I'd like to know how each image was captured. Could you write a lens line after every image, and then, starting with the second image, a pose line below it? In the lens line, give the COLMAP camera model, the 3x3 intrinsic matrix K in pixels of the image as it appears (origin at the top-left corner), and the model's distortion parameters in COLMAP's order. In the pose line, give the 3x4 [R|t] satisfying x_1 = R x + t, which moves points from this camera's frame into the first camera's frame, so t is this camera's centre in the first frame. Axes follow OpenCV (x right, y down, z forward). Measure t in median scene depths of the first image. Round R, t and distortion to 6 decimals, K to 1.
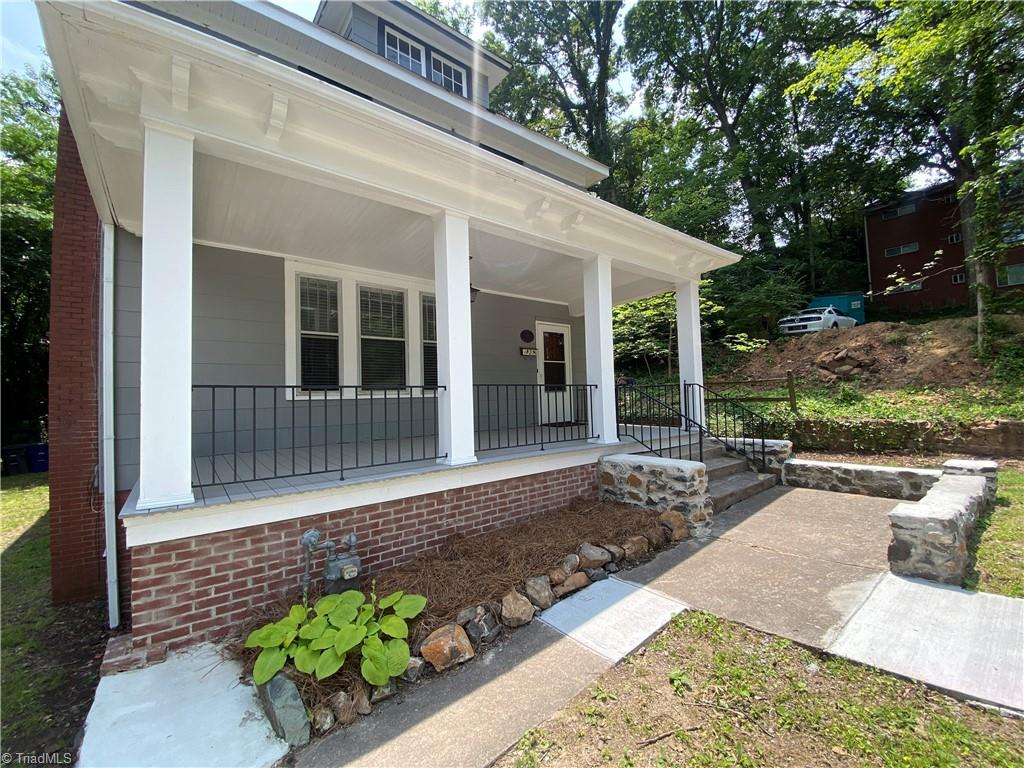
lens RADIAL K [[414.5, 0, 513.3], [0, 414.5, 384.3], [0, 0, 1]] dist [-0.003569, -0.001671]
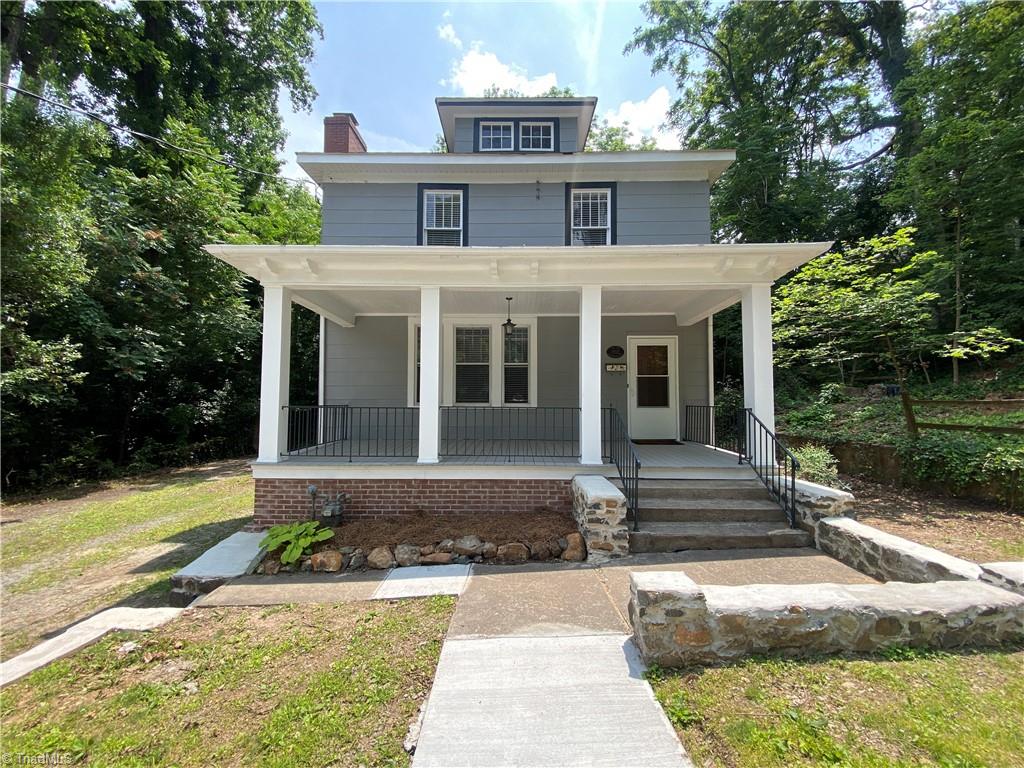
lens RADIAL K [[414.5, 0, 511.2], [0, 414.5, 384.1], [0, 0, 1]] dist [-0.003569, -0.001671]
pose [[0.778254, 0.009510, -0.627877, 0.935847], [-0.006126, 0.999953, 0.007552, -0.085069], [0.627919, -0.002031, 0.778276, 0.071646]]
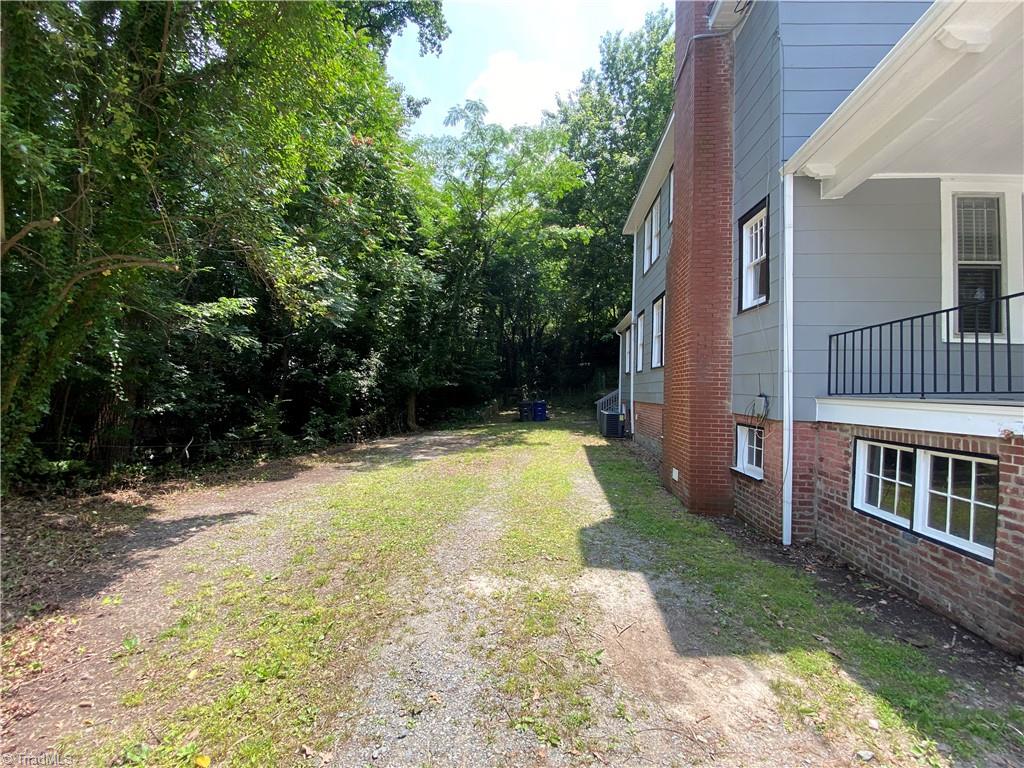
lens RADIAL K [[414.5, 0, 536.7], [0, 414.5, 384.9], [0, 0, 1]] dist [-0.003569, -0.001671]
pose [[0.736091, 0.037691, -0.675833, -0.864663], [-0.022039, 0.999254, 0.031725, 0.175030], [0.676524, -0.008458, 0.736372, -0.298454]]
